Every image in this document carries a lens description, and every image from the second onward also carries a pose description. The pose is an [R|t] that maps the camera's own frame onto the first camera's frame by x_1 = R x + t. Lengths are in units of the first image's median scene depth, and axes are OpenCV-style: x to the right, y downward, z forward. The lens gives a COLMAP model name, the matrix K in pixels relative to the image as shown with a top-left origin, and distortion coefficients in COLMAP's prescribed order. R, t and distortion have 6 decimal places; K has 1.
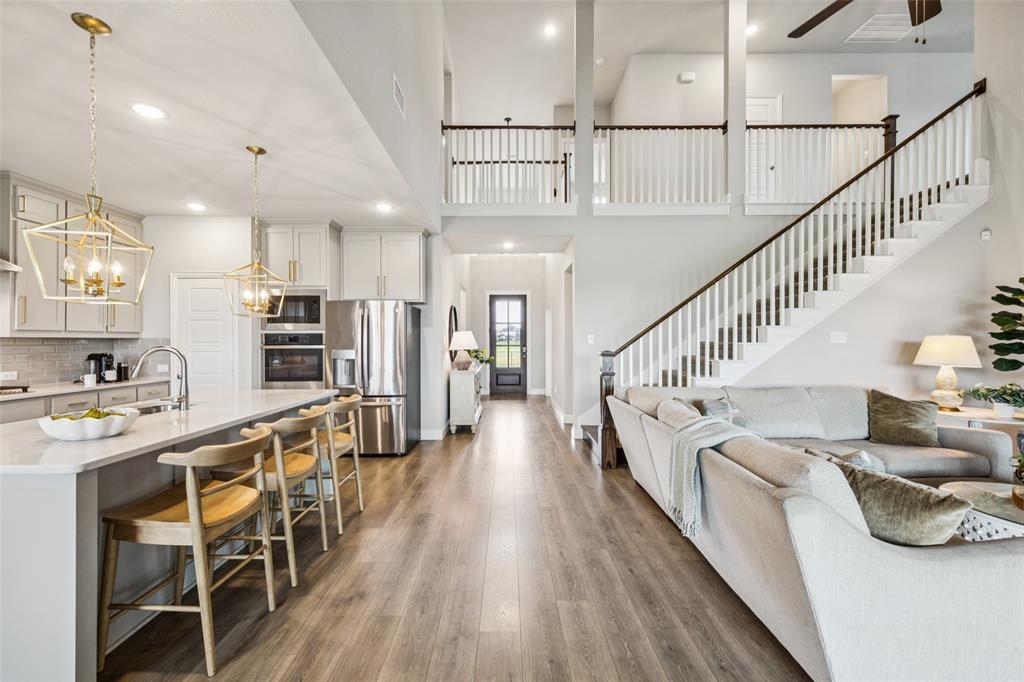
lens RADIAL K [[420.3, 0, 512.9], [0, 420.3, 343.1], [0, 0, 1]] dist [0.007666, -0.000668]
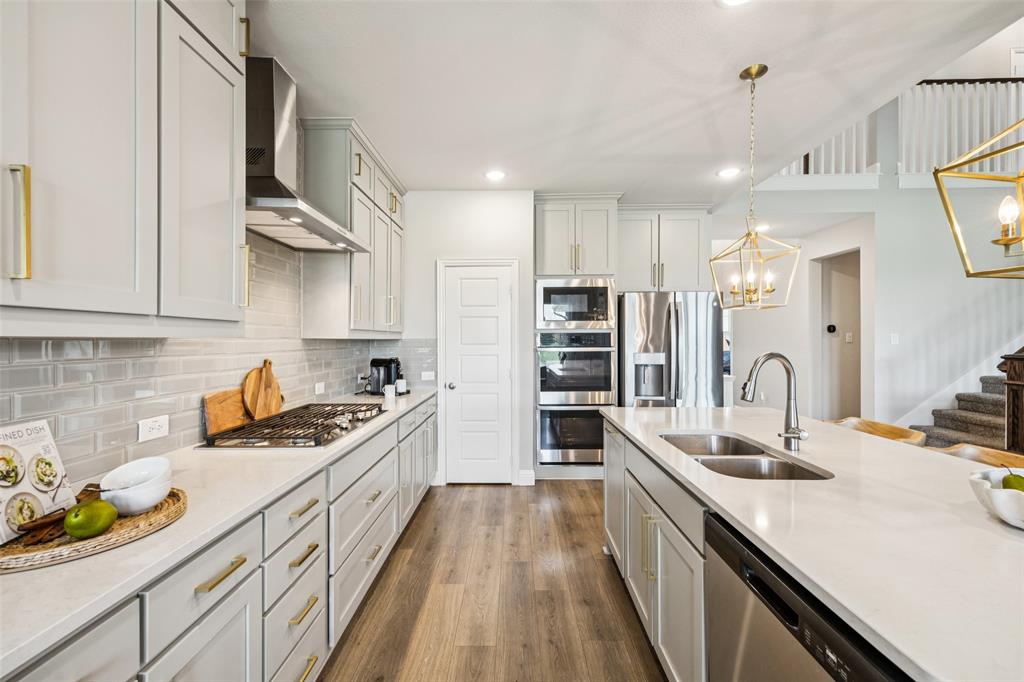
lens RADIAL K [[420.3, 0, 508.3], [0, 420.3, 344.3], [0, 0, 1]] dist [0.007666, -0.000668]
pose [[0.999738, -0.002977, -0.022712, -0.656437], [0.003019, 0.999994, 0.001806, -0.002967], [0.022707, -0.001874, 0.999740, 0.184805]]
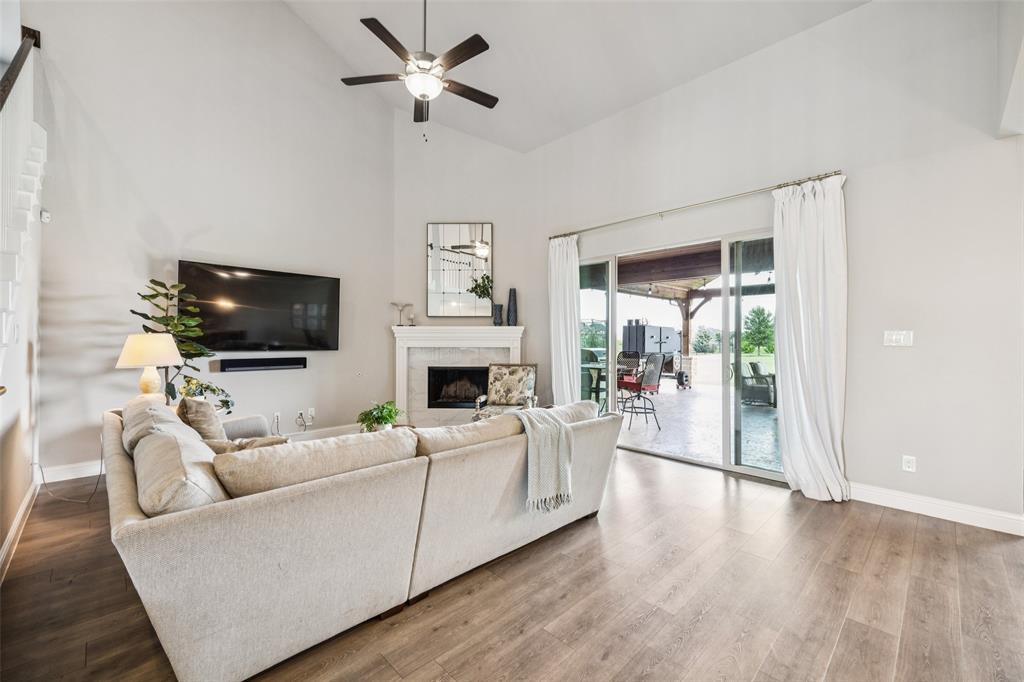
lens RADIAL K [[420.3, 0, 504.5], [0, 420.3, 340.6], [0, 0, 1]] dist [0.007666, -0.000668]
pose [[-0.679188, -0.001337, 0.733964, -0.150009], [0.002219, 0.999990, 0.003874, -0.003641], [-0.733961, 0.004260, -0.679178, 0.877685]]
